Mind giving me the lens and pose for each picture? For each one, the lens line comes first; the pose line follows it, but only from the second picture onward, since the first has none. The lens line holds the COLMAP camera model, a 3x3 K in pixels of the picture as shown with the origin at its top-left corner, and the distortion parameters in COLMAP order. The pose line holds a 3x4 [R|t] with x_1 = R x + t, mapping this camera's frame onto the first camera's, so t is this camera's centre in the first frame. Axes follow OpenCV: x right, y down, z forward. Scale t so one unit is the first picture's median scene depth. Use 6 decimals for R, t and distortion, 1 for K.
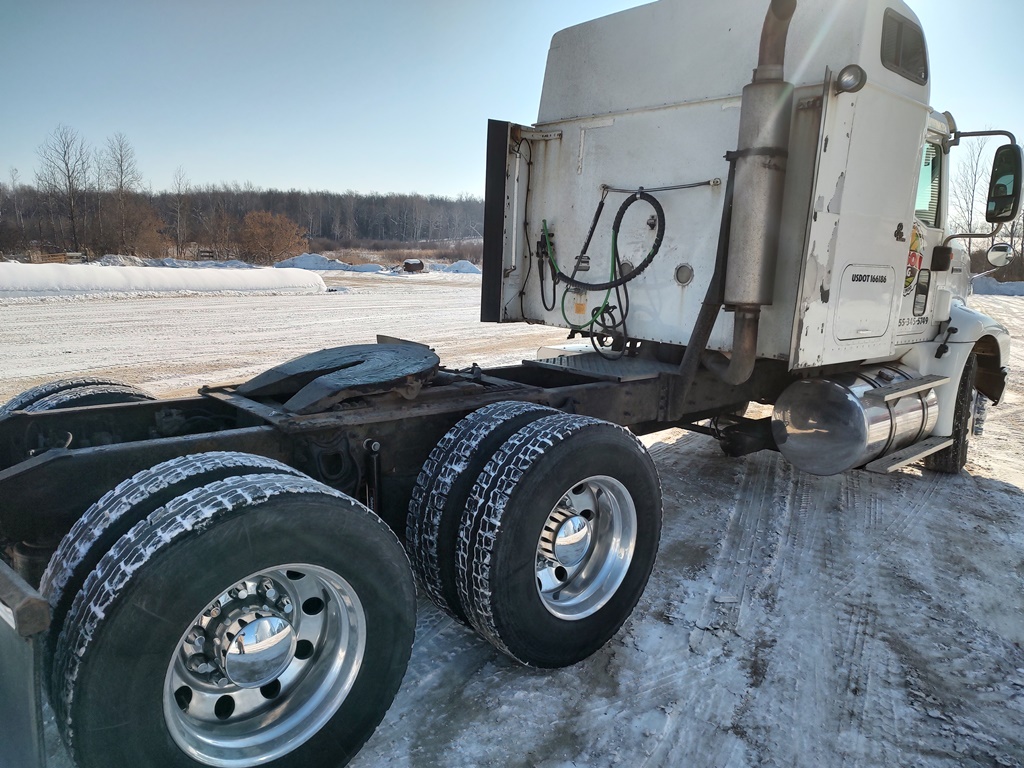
lens RADIAL K [[731.9, 0, 514.5], [0, 731.9, 388.2], [0, 0, 1]] dist [0.002477, -0.007702]
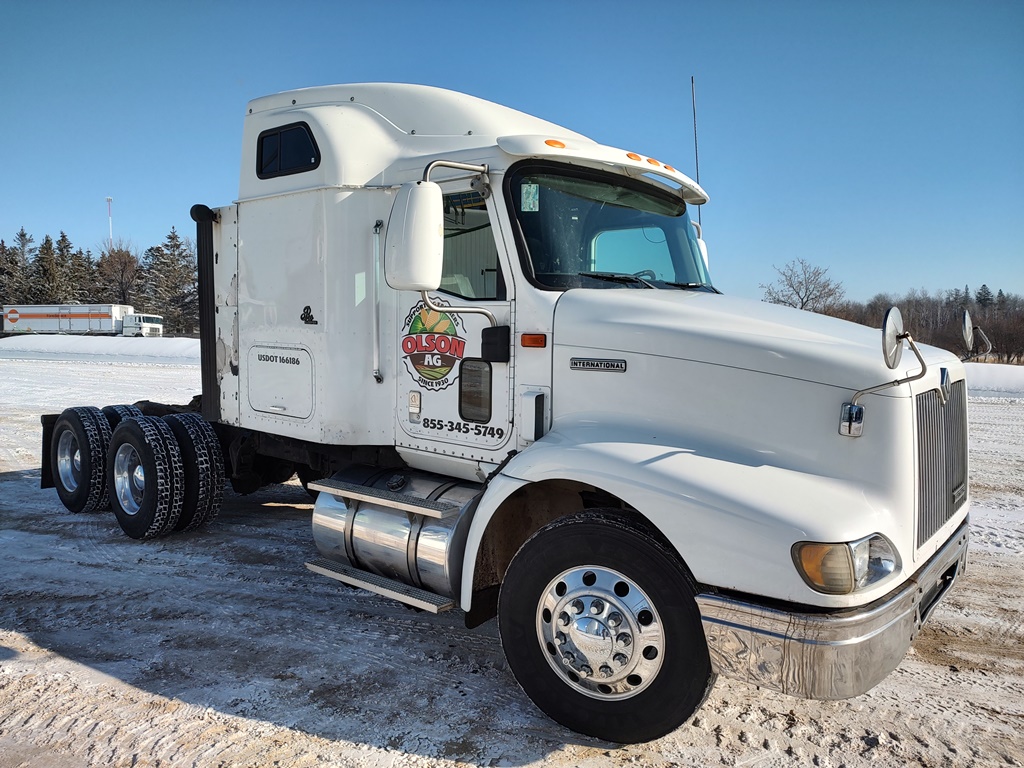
lens RADIAL K [[731.9, 0, 513.7], [0, 731.9, 380.8], [0, 0, 1]] dist [0.002477, -0.007702]
pose [[0.151668, 0.039898, -0.987626, 1.676926], [-0.189695, 0.981787, 0.010531, -0.204493], [0.970058, 0.185751, 0.156474, 1.225047]]
